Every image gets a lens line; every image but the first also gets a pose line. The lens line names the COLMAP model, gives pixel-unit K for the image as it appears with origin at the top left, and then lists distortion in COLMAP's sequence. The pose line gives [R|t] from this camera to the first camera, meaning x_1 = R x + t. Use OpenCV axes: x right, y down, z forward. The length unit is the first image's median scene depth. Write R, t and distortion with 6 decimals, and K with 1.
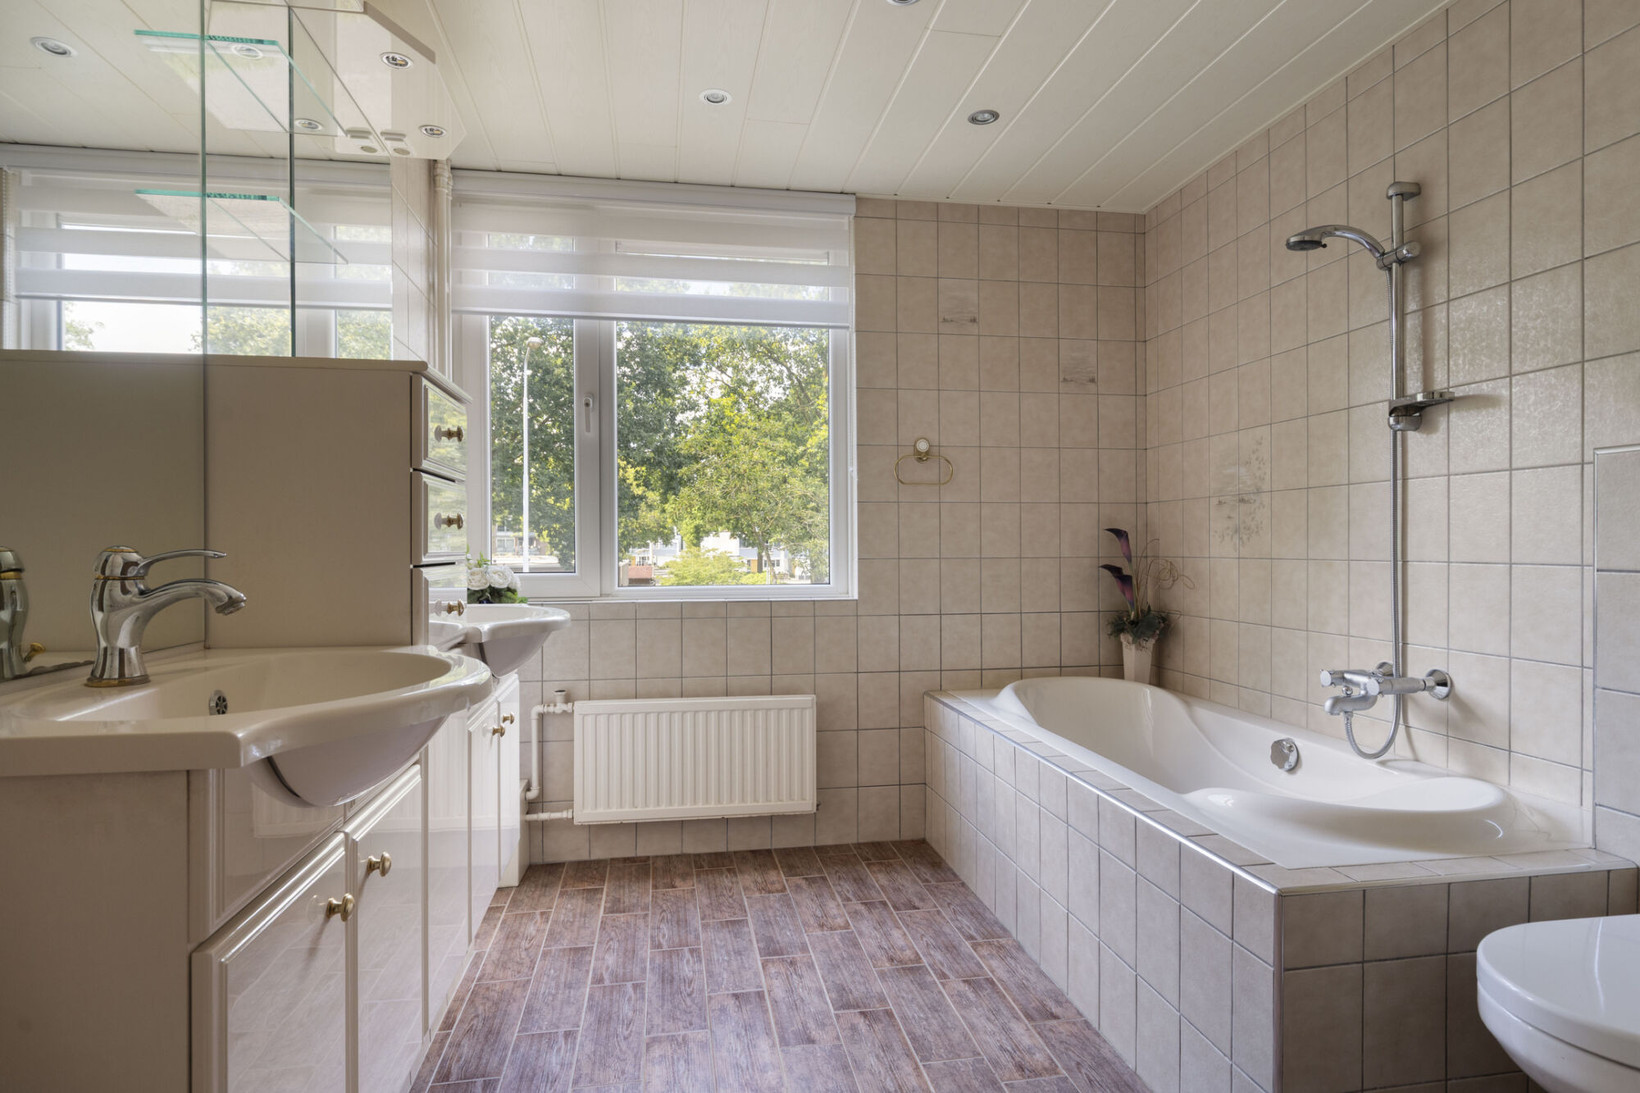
lens RADIAL K [[855.9, 0, 812.3], [0, 855.9, 547.1], [0, 0, 1]] dist [-0.006567, -0.000358]
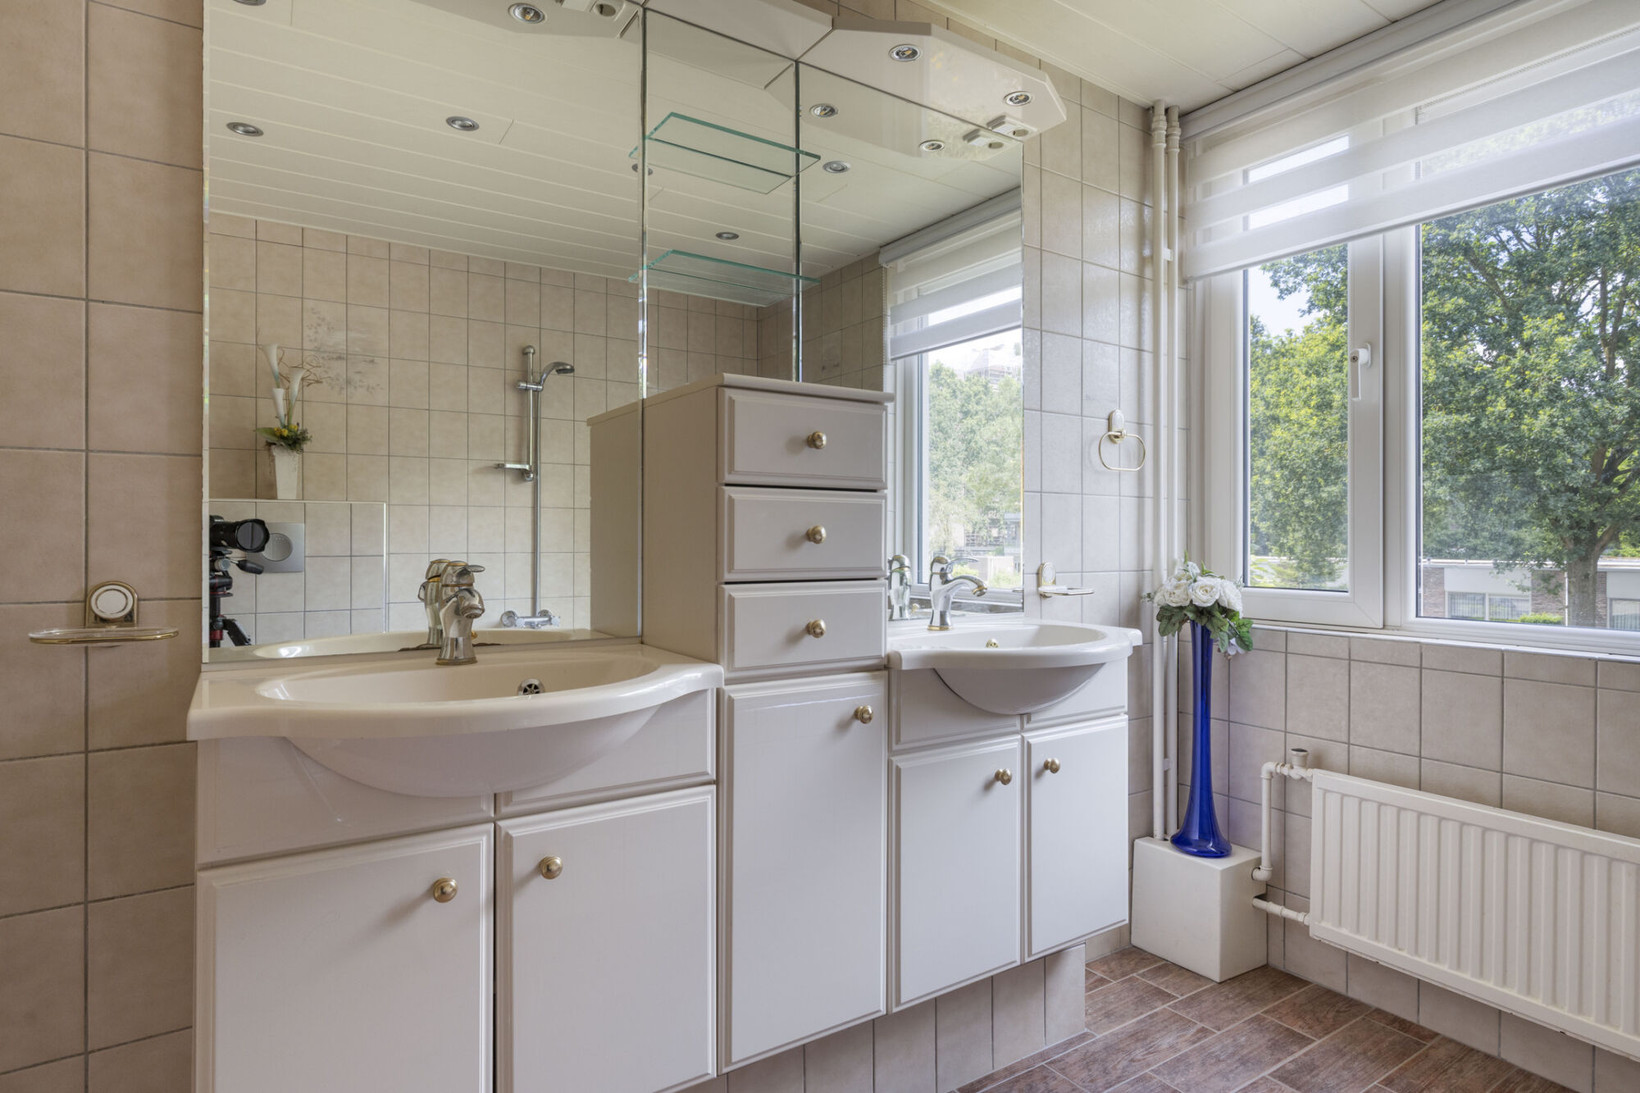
lens RADIAL K [[865.0, 0, 821.7], [0, 865.0, 539.3], [0, 0, 1]] dist [-0.005570, -0.000192]
pose [[0.417309, 0.004535, -0.908754, 0.219868], [-0.007551, 0.999970, 0.001522, -0.013819], [0.908733, 0.006227, 0.417330, 0.312620]]
